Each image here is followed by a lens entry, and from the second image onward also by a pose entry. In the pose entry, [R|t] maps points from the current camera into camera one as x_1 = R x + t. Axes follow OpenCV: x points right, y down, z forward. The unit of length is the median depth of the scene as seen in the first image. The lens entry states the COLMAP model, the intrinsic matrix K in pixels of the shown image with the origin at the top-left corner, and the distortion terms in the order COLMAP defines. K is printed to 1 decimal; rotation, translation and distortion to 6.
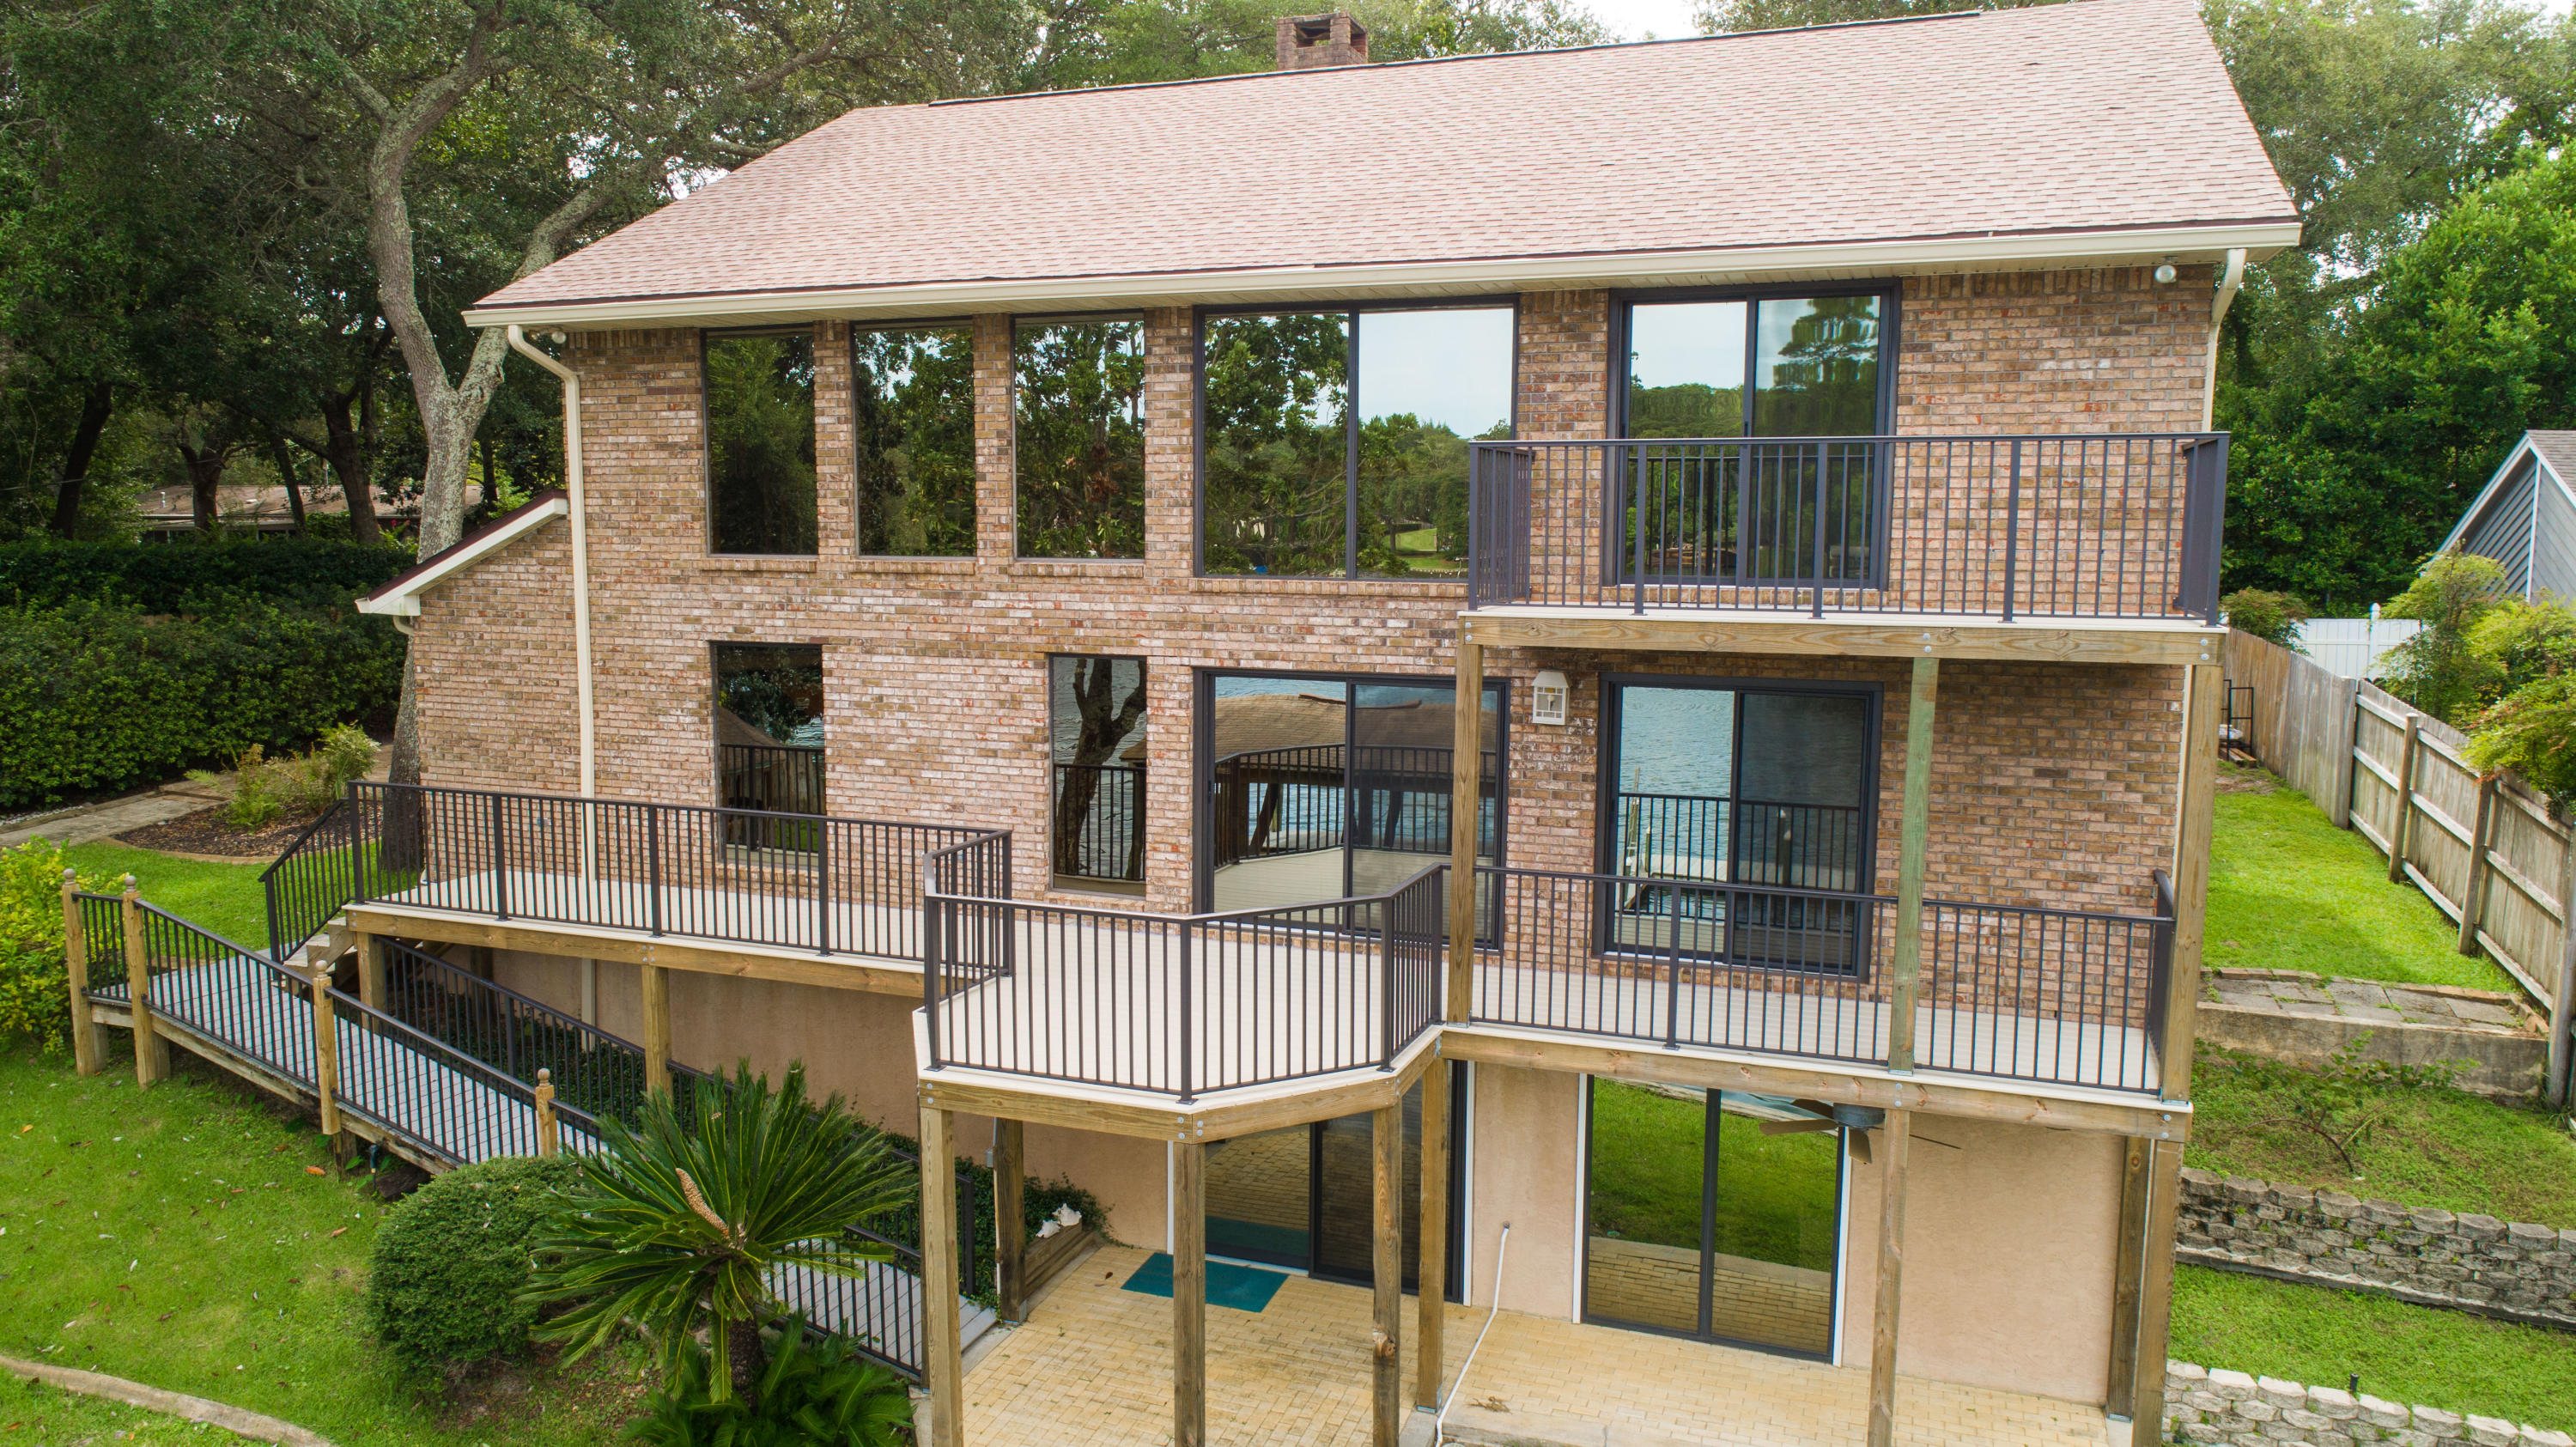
lens RADIAL K [[1729.2, 0, 1289.6], [0, 1729.2, 727.6], [0, 0, 1]] dist [-0.018193, 0.008478]
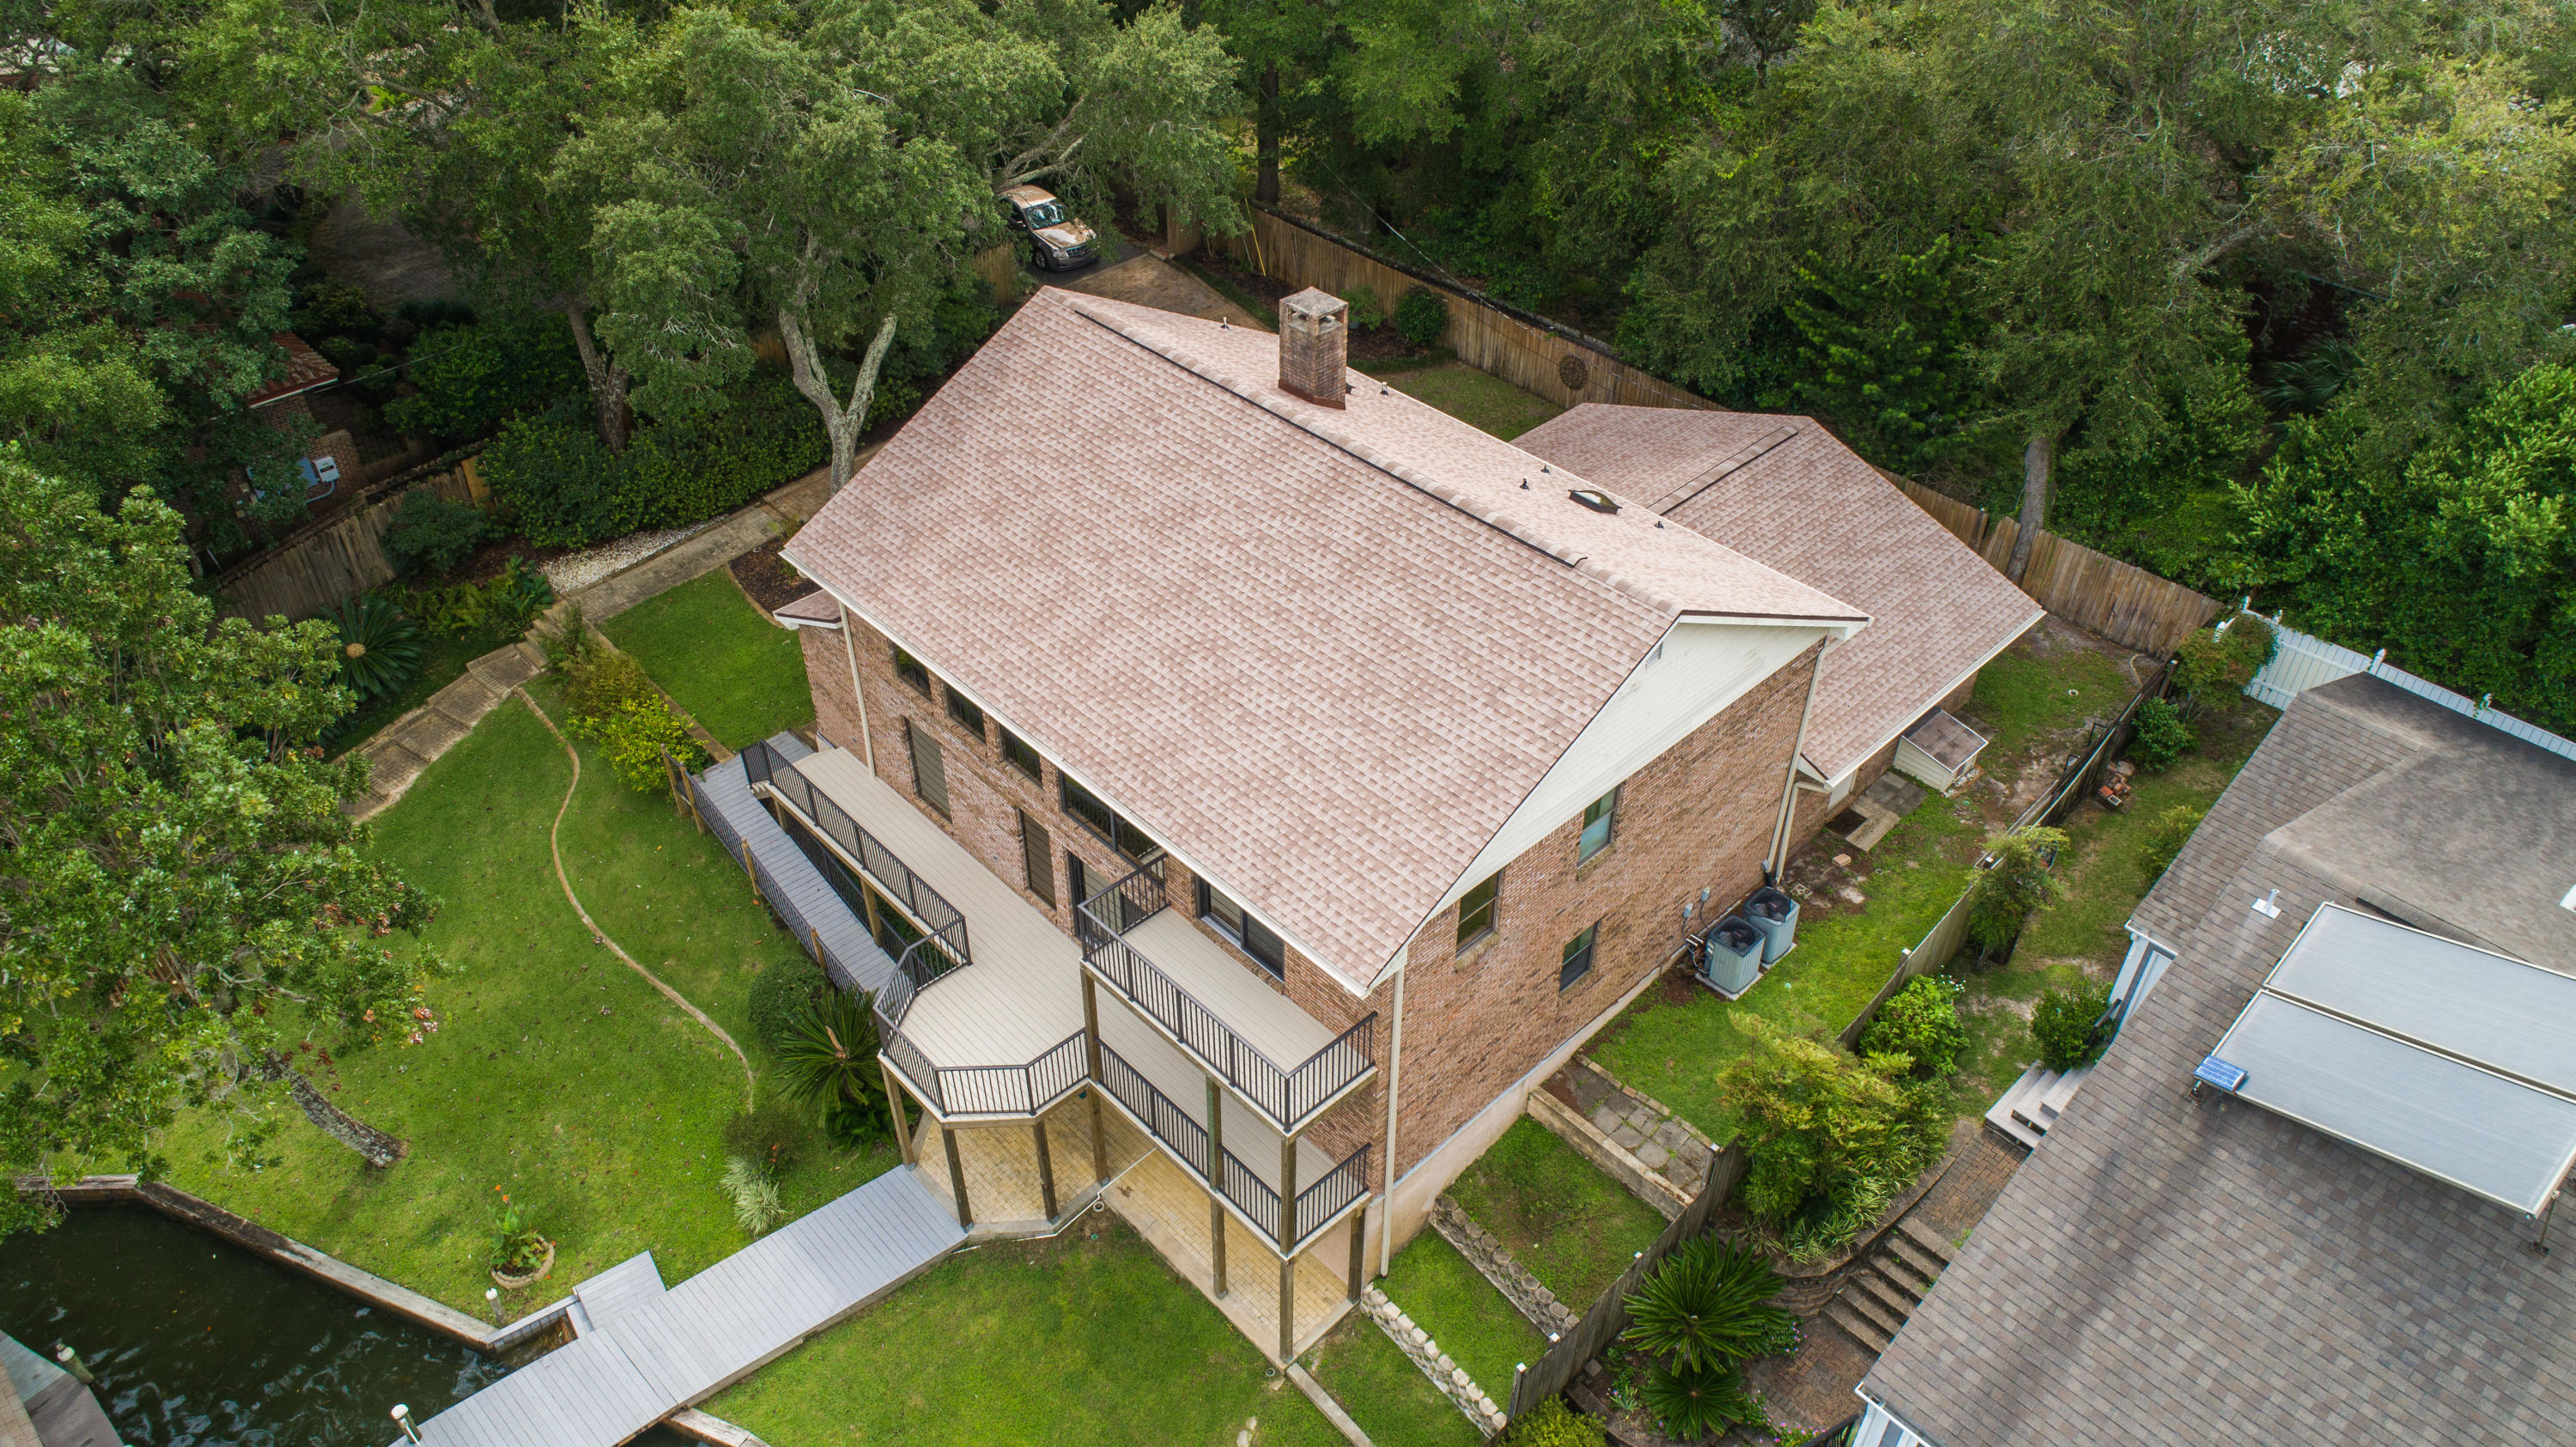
lens RADIAL K [[1729.2, 0, 1290.5], [0, 1729.2, 727.7], [0, 0, 1]] dist [-0.018193, 0.008478]
pose [[0.897768, 0.271827, -0.346588, 0.863836], [-0.048280, 0.842848, 0.535981, -1.275411], [0.437815, -0.464454, 0.769806, -0.394898]]
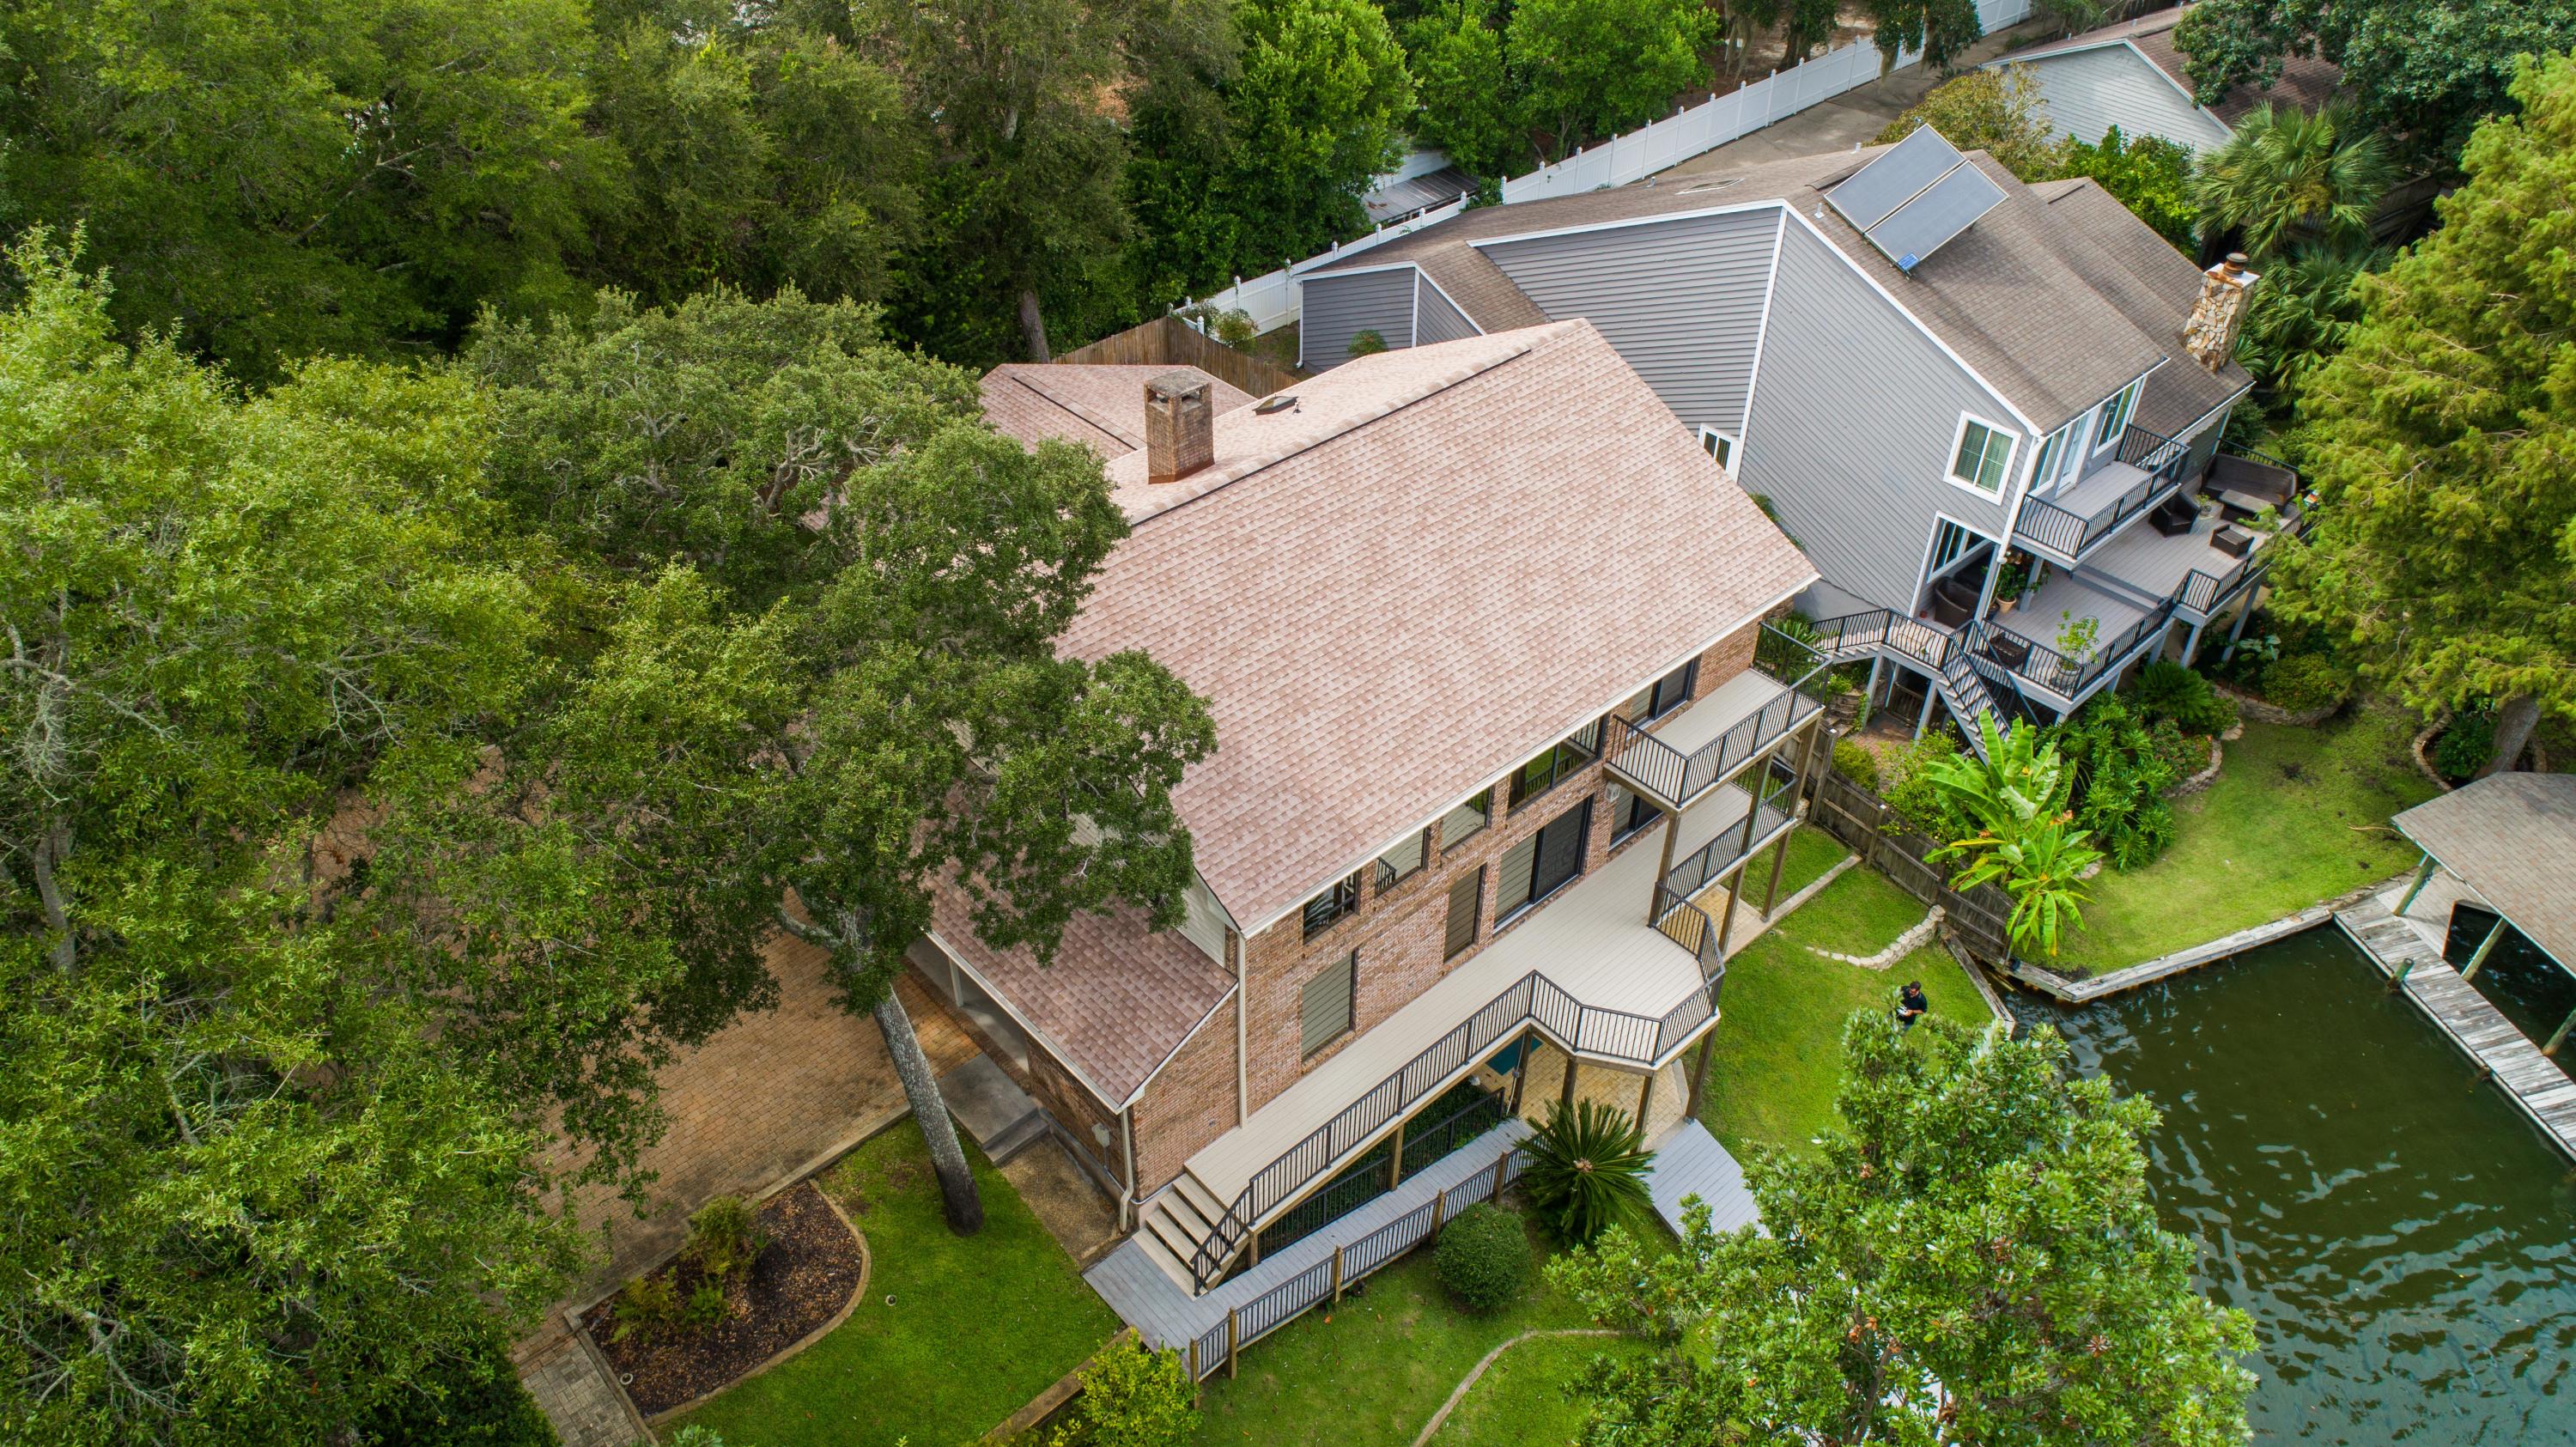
lens RADIAL K [[1729.2, 0, 1296.0], [0, 1729.2, 716.4], [0, 0, 1]] dist [-0.018193, 0.008478]
pose [[0.458026, -0.545841, 0.701619, -1.629194], [0.097050, 0.815264, 0.570899, -1.463055], [-0.883625, -0.193394, 0.426386, 0.337020]]
